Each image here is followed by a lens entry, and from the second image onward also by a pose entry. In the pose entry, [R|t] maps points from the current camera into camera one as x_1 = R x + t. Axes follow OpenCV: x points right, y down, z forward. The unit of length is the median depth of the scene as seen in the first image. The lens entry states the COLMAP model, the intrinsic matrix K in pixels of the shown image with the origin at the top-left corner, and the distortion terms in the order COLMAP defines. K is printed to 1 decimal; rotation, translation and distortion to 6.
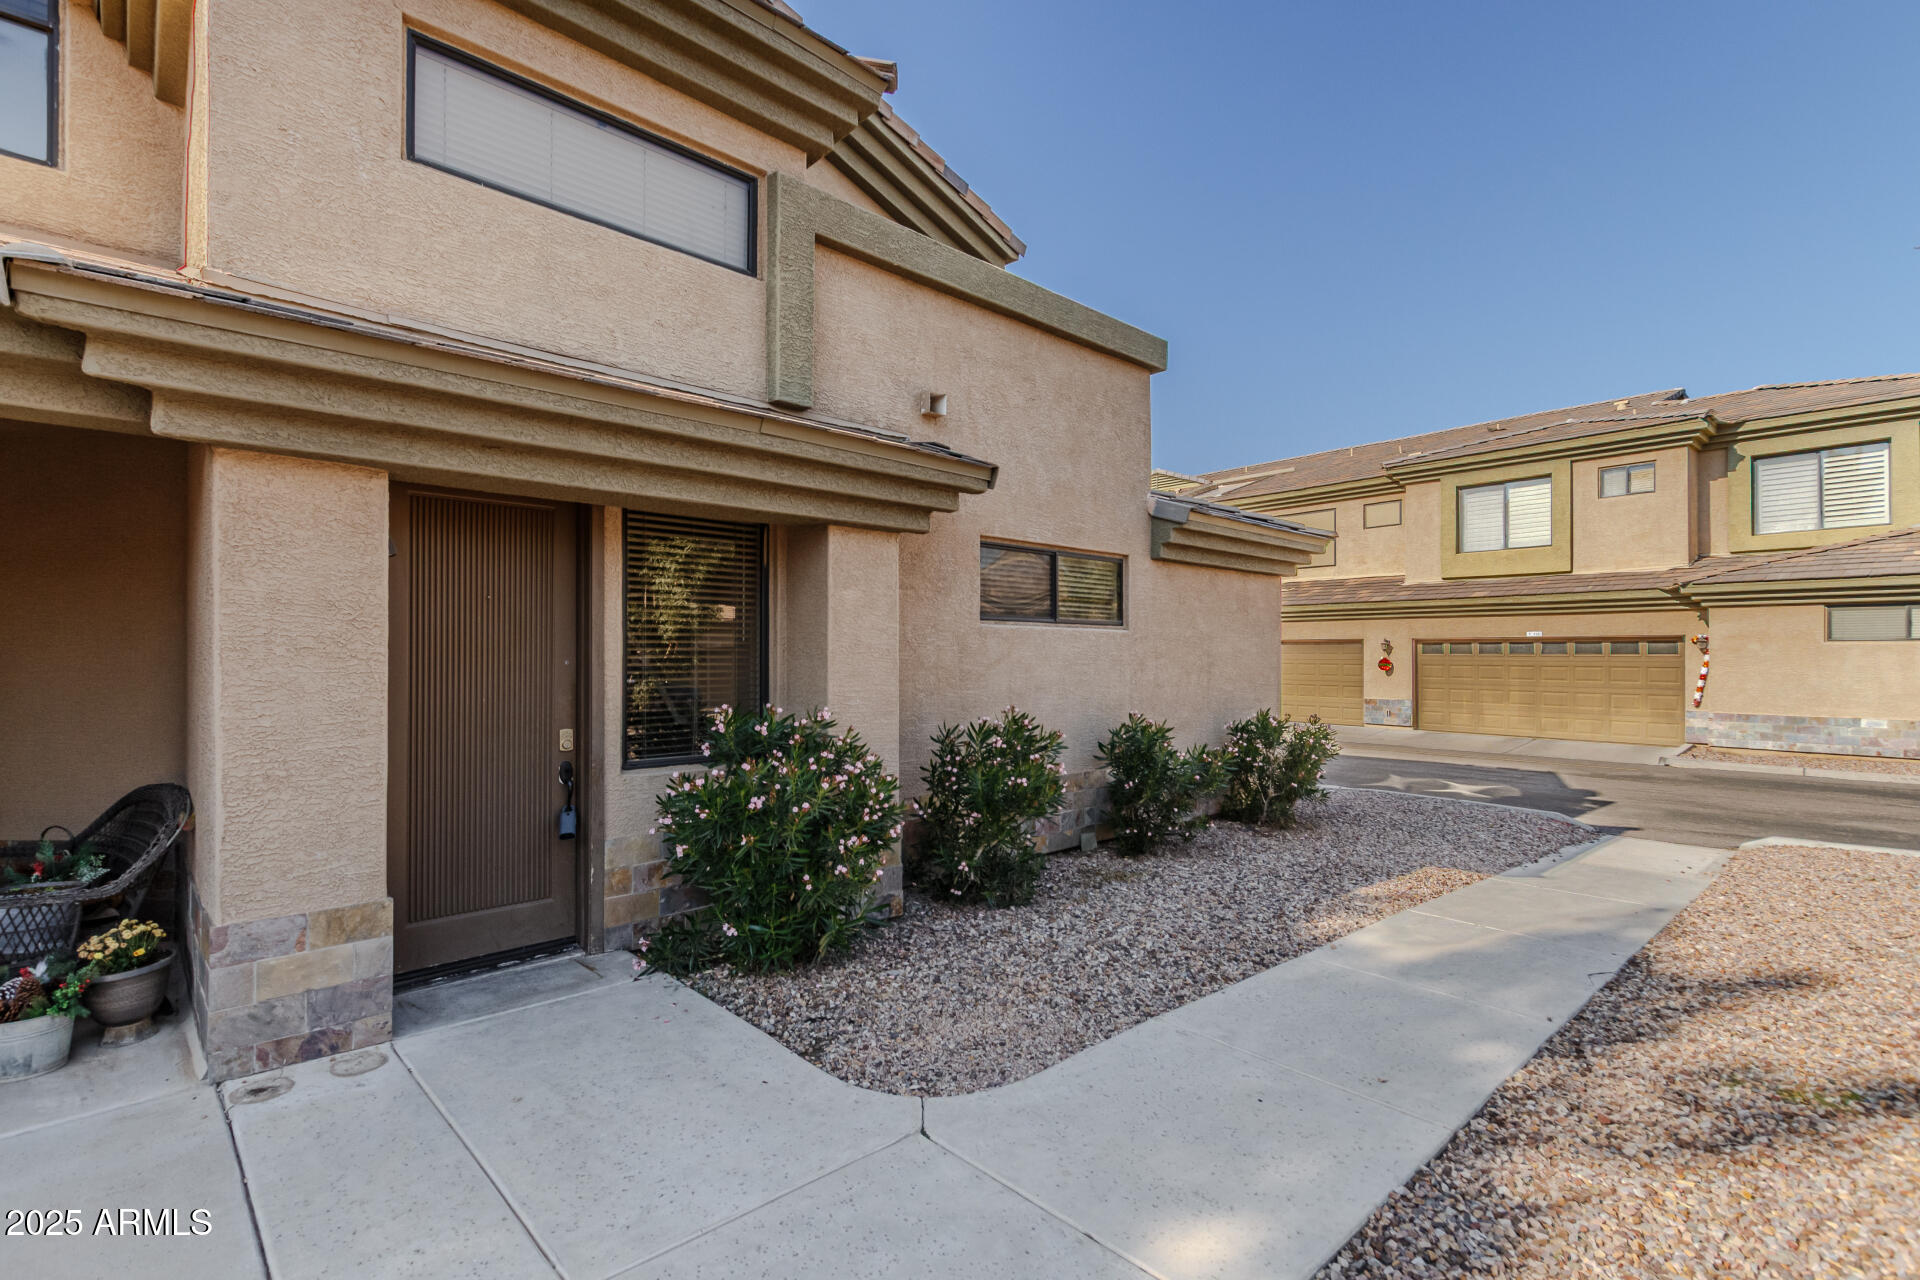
lens RADIAL K [[862.8, 0, 961.5], [0, 862.8, 675.3], [0, 0, 1]] dist [0.001216, -0.000349]
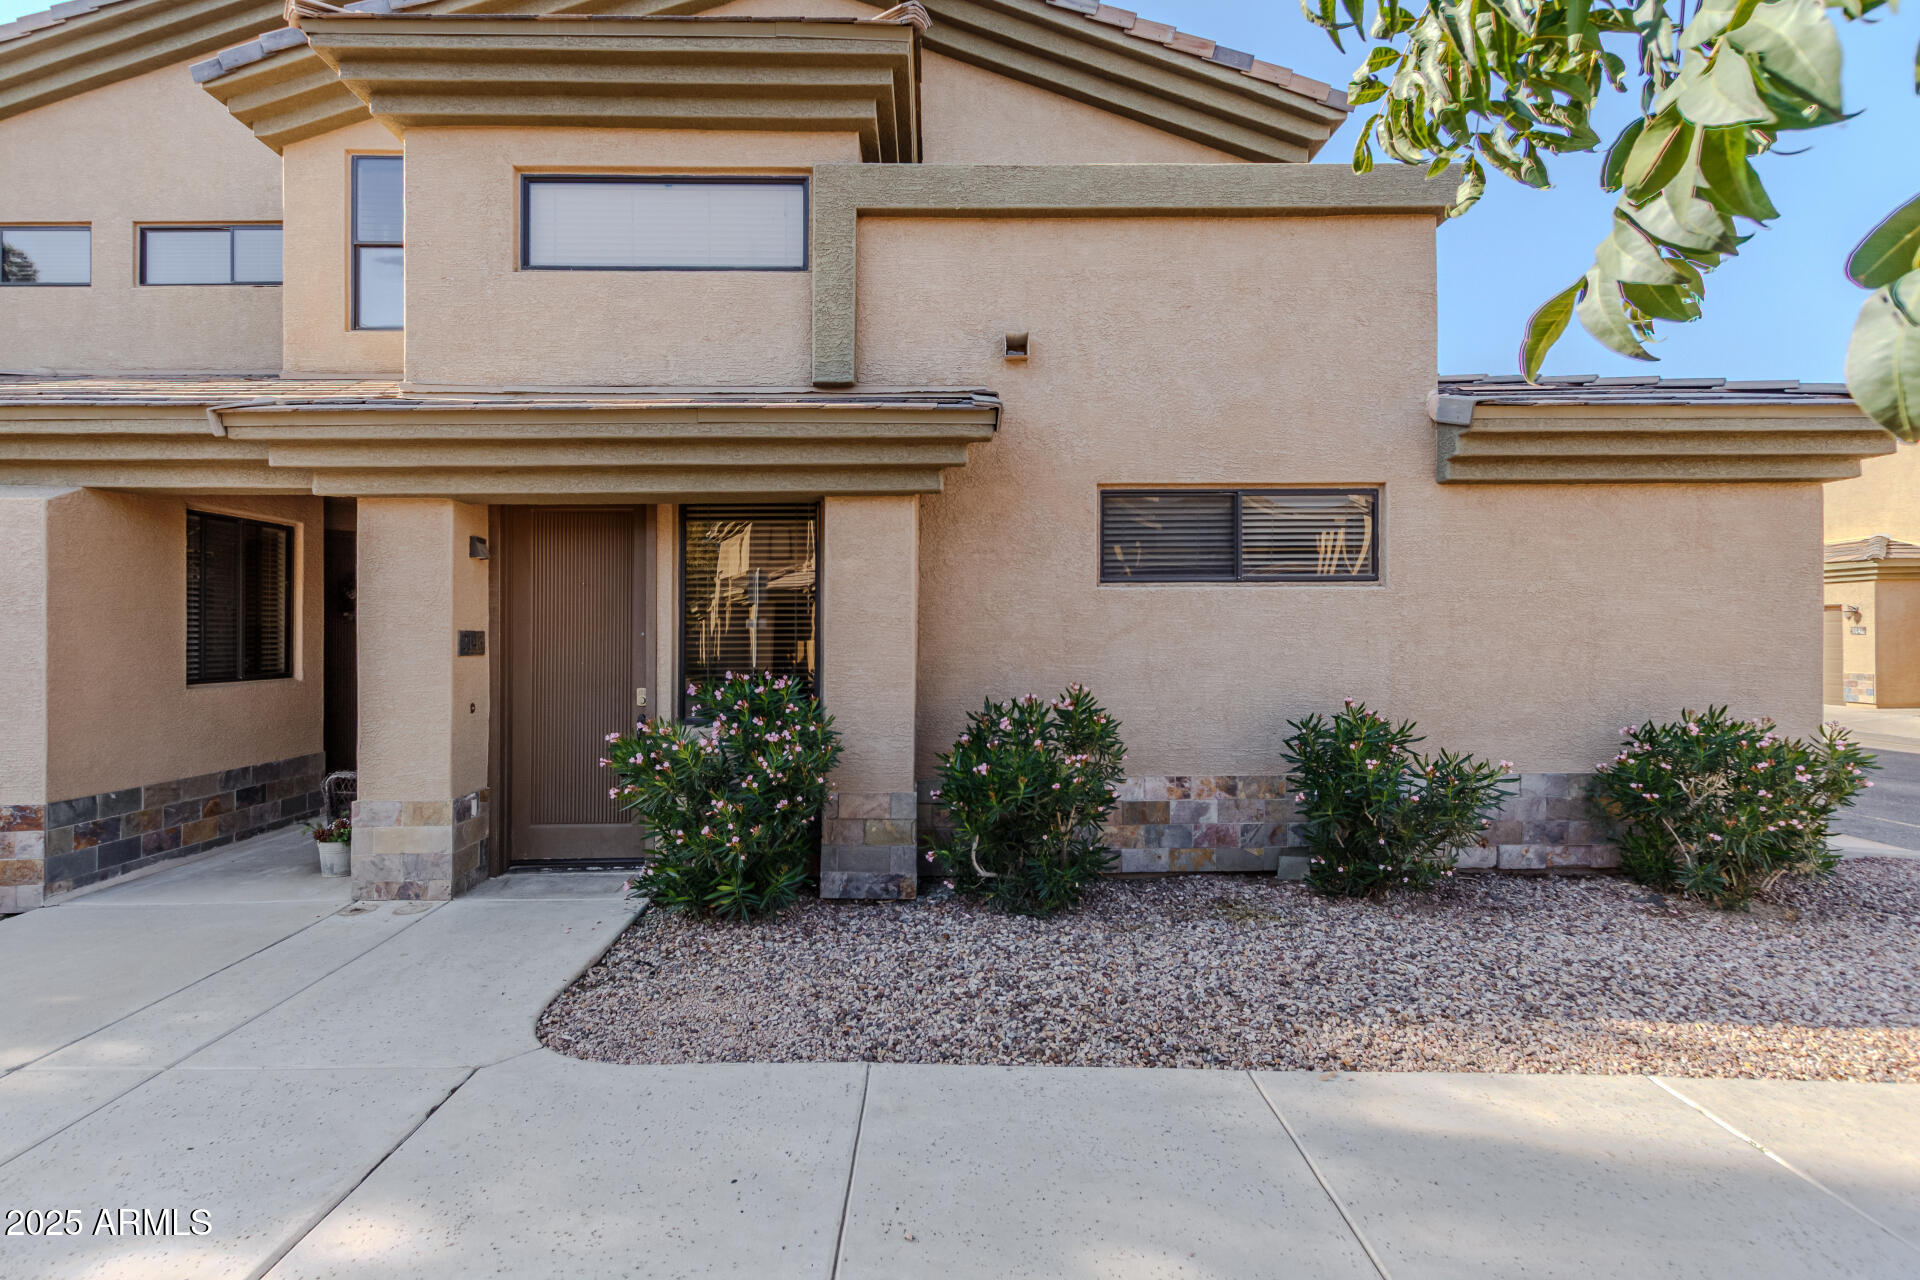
lens RADIAL K [[877.0, 0, 964.8], [0, 877.0, 648.7], [0, 0, 1]] dist [0.003349, -0.000817]
pose [[0.744710, 0.003145, -0.667381, 0.632625], [-0.005799, 0.999982, -0.001759, 0.004904], [0.667363, 0.005180, 0.744715, 0.331184]]
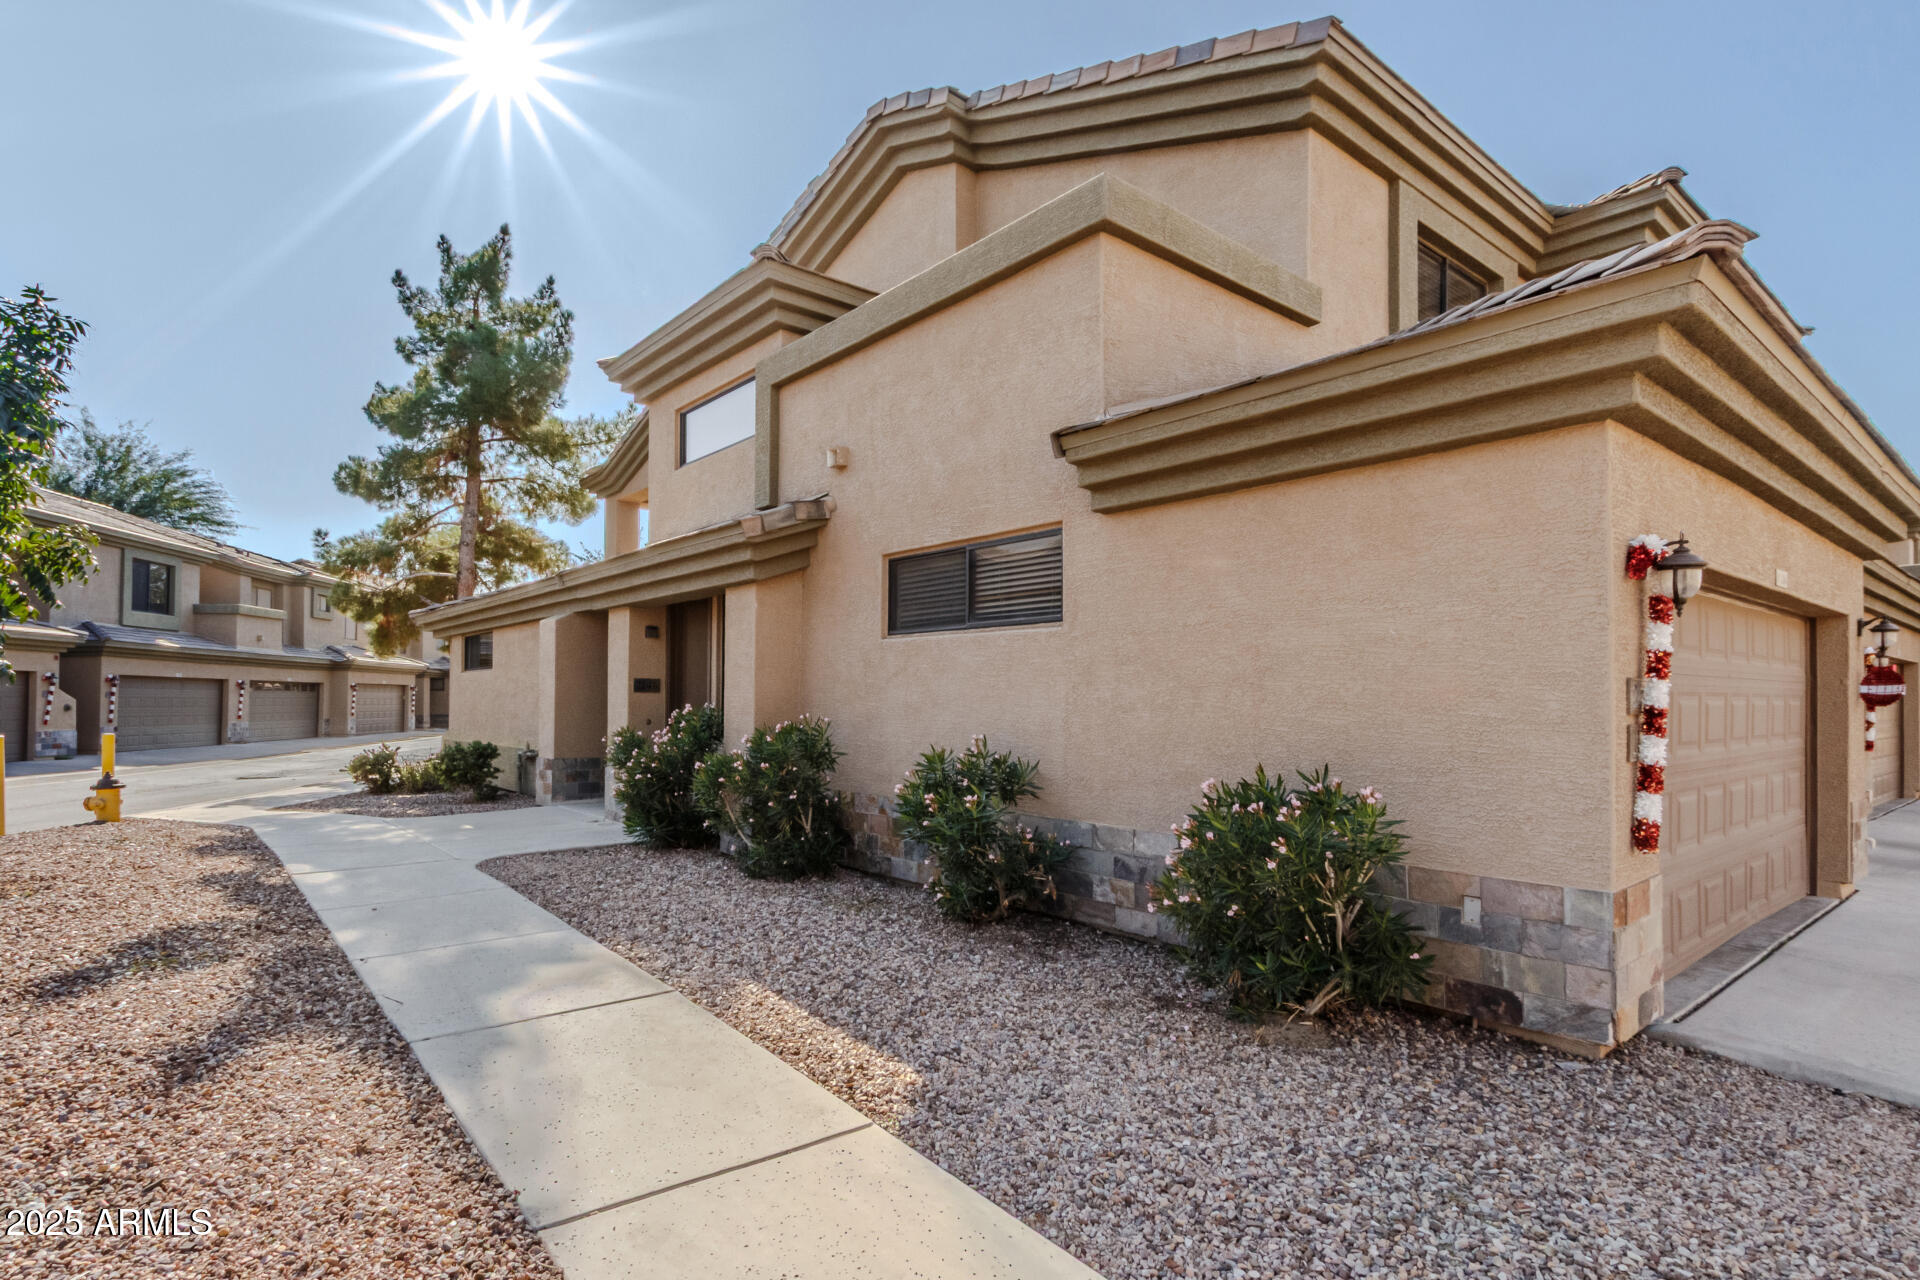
lens RADIAL K [[980.9, 0, 958.9], [0, 980.9, 689.6], [0, 0, 1]] dist [0.004304, -0.000004]
pose [[-0.058787, -0.005489, -0.998255, 1.507085], [-0.016823, 0.999848, -0.004507, 0.006731], [0.998129, 0.016529, -0.058870, 1.457061]]
